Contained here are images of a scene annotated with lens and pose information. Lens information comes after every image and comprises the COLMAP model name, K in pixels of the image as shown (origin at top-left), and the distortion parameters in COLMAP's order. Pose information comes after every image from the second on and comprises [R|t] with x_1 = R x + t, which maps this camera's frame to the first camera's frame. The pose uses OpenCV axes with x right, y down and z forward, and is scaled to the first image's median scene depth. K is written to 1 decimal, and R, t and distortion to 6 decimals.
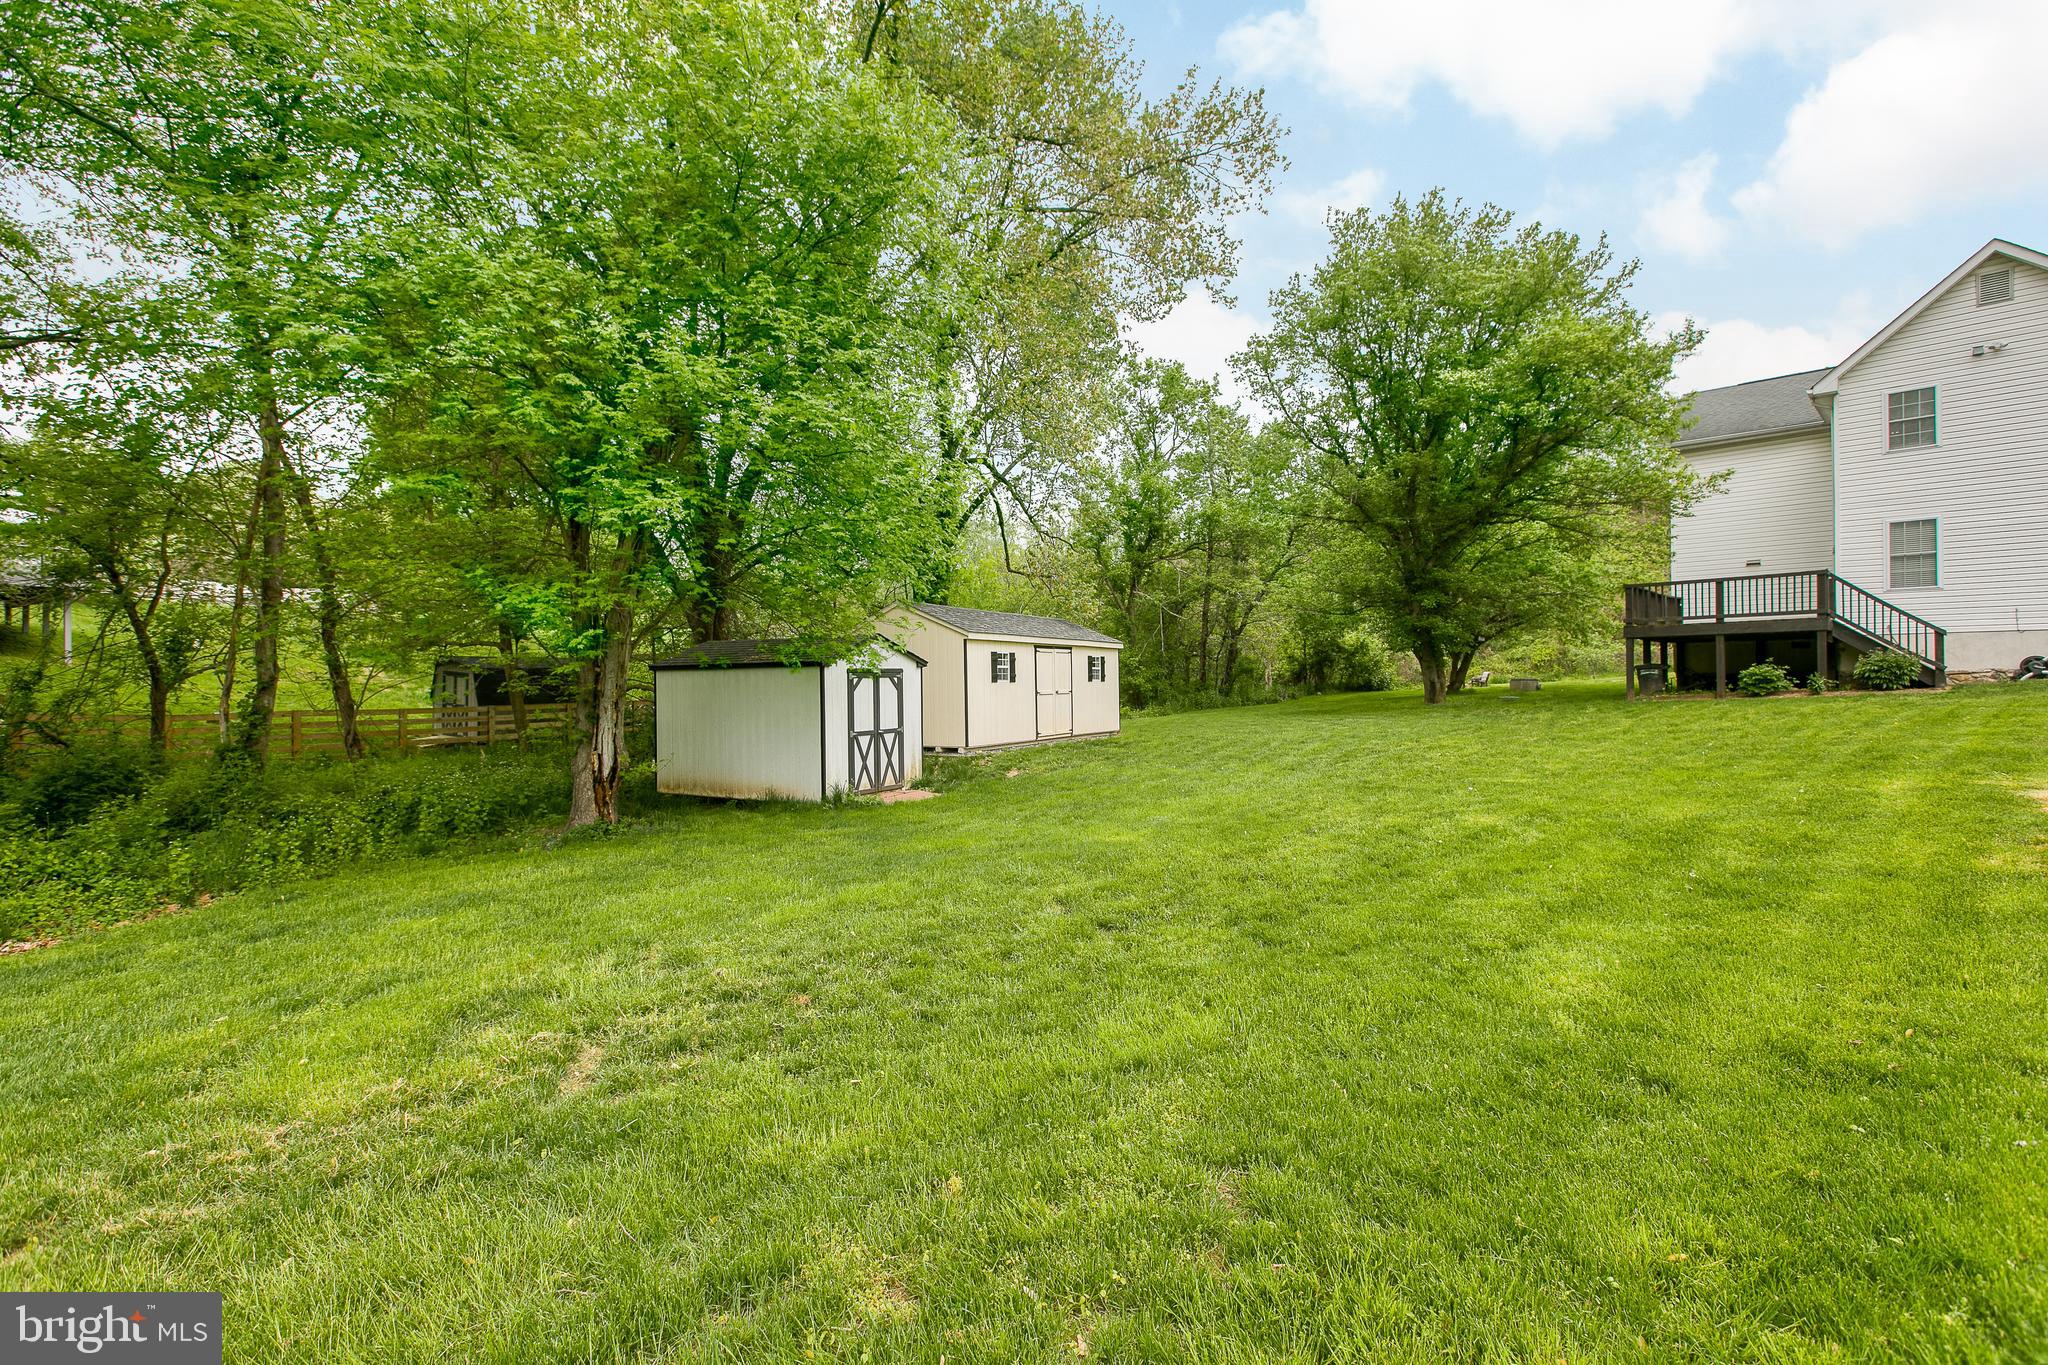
lens RADIAL K [[952.9, 0, 1024.0], [0, 952.9, 682.5], [0, 0, 1]] dist [-0.001631, -0.000386]
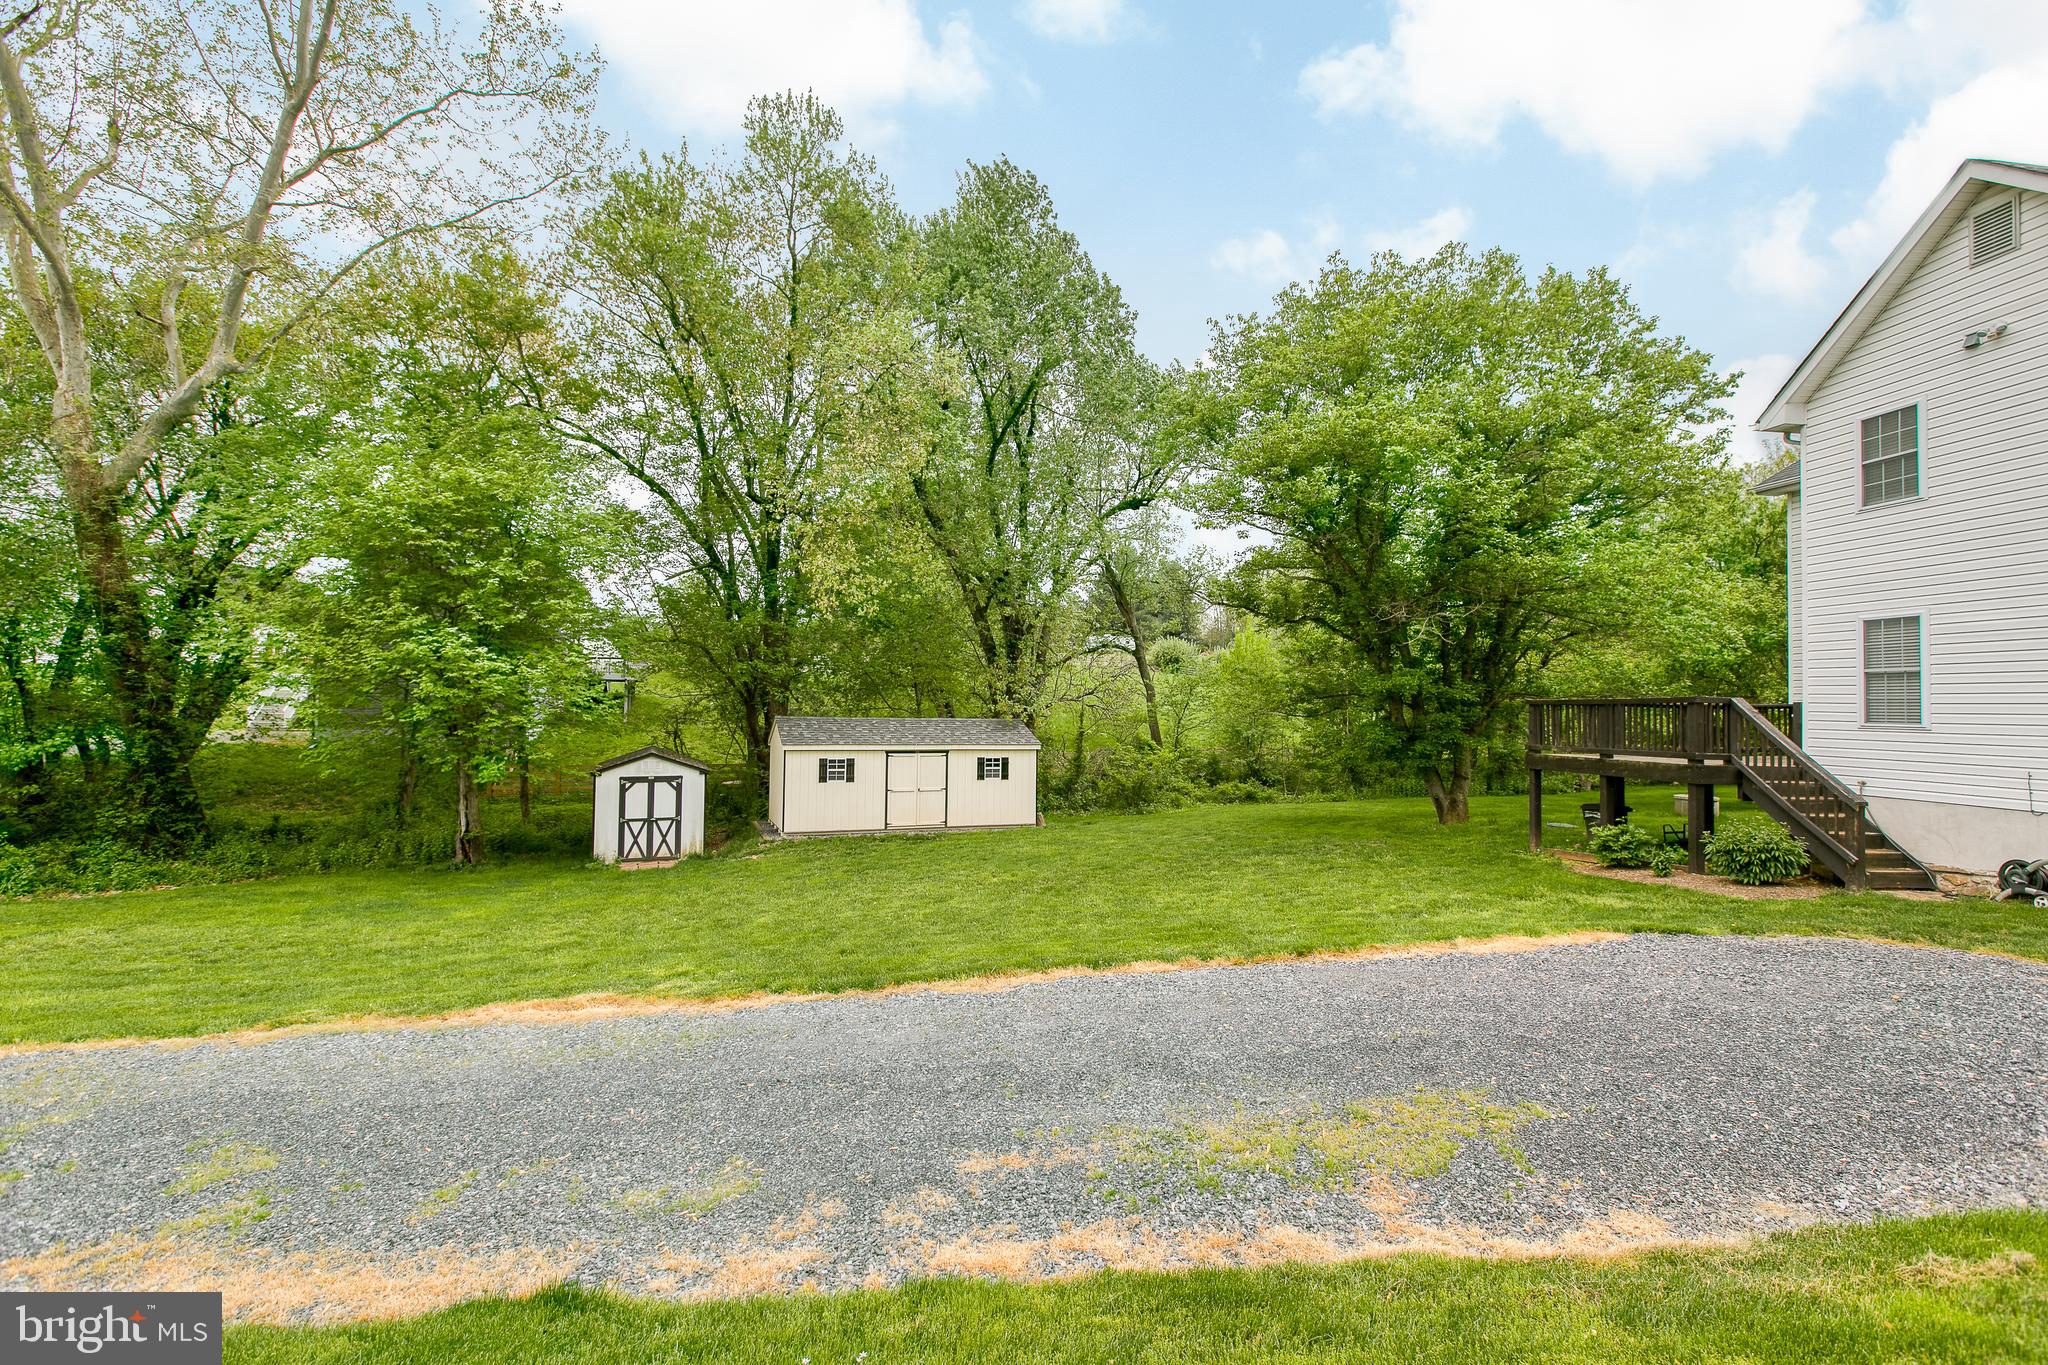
lens RADIAL K [[956.8, 0, 1024.0], [0, 956.8, 682.5], [0, 0, 1]] dist [0.001220, 0.000203]
pose [[0.777571, 0.003654, -0.628784, 0.924640], [-0.021234, 0.999565, -0.020450, -0.106784], [0.628436, 0.029252, 0.777311, 0.155559]]
